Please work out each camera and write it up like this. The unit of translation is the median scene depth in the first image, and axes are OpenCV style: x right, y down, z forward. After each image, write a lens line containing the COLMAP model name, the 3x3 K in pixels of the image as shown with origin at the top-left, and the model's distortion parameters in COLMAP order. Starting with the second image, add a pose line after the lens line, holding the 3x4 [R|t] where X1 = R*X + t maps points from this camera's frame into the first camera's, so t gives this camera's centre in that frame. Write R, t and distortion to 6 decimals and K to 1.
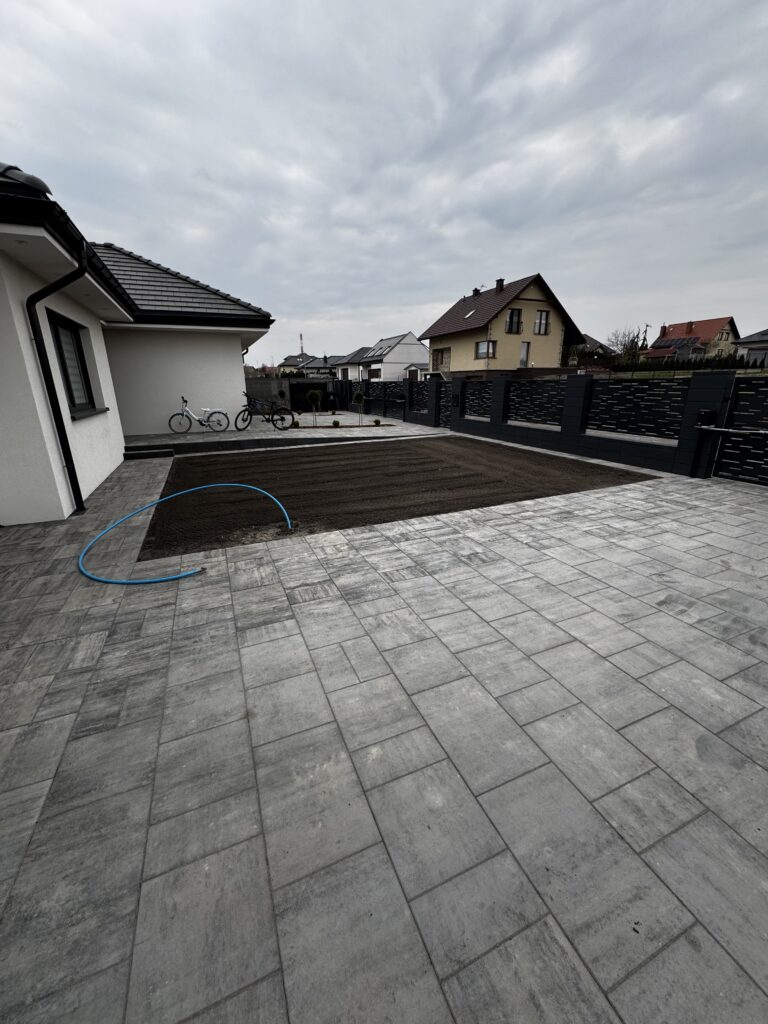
lens RADIAL K [[408.6, 0, 384.0], [0, 408.6, 512.0], [0, 0, 1]] dist [-0.001973, -0.000135]
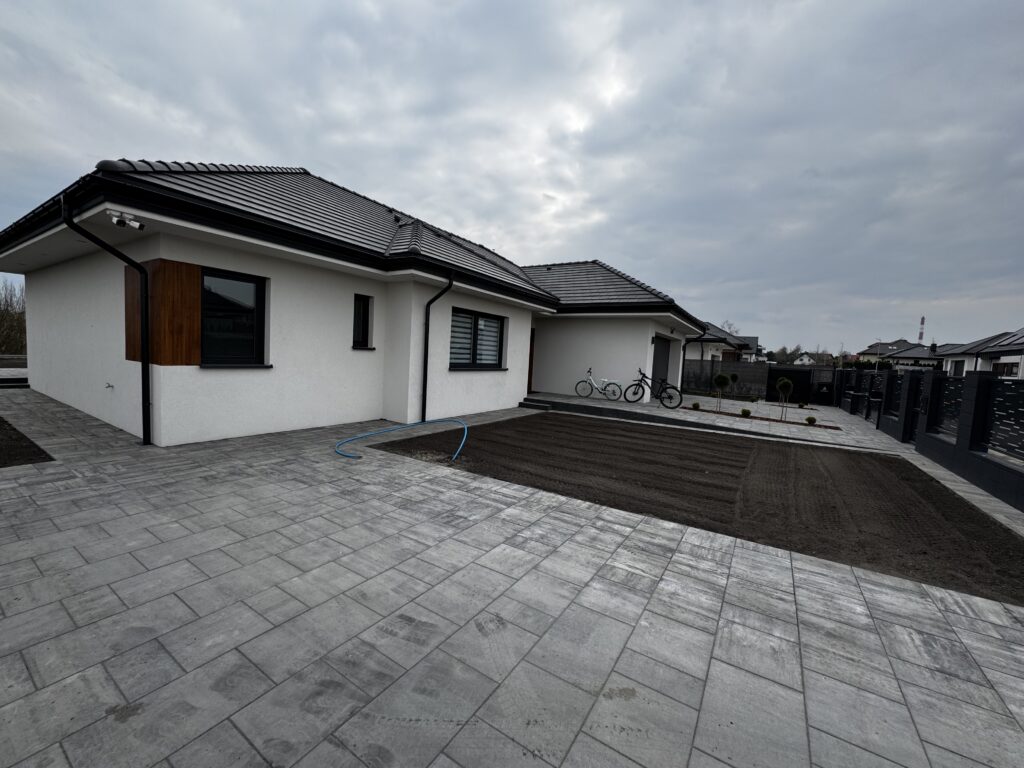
lens RADIAL K [[408.6, 0, 509.4], [0, 408.6, 388.6], [0, 0, 1]] dist [-0.001973, -0.000135]
pose [[0.557121, 0.109766, -0.823145, 0.924296], [-0.309397, 0.947296, -0.083084, -0.125401], [0.770642, 0.300967, 0.561720, 0.389164]]
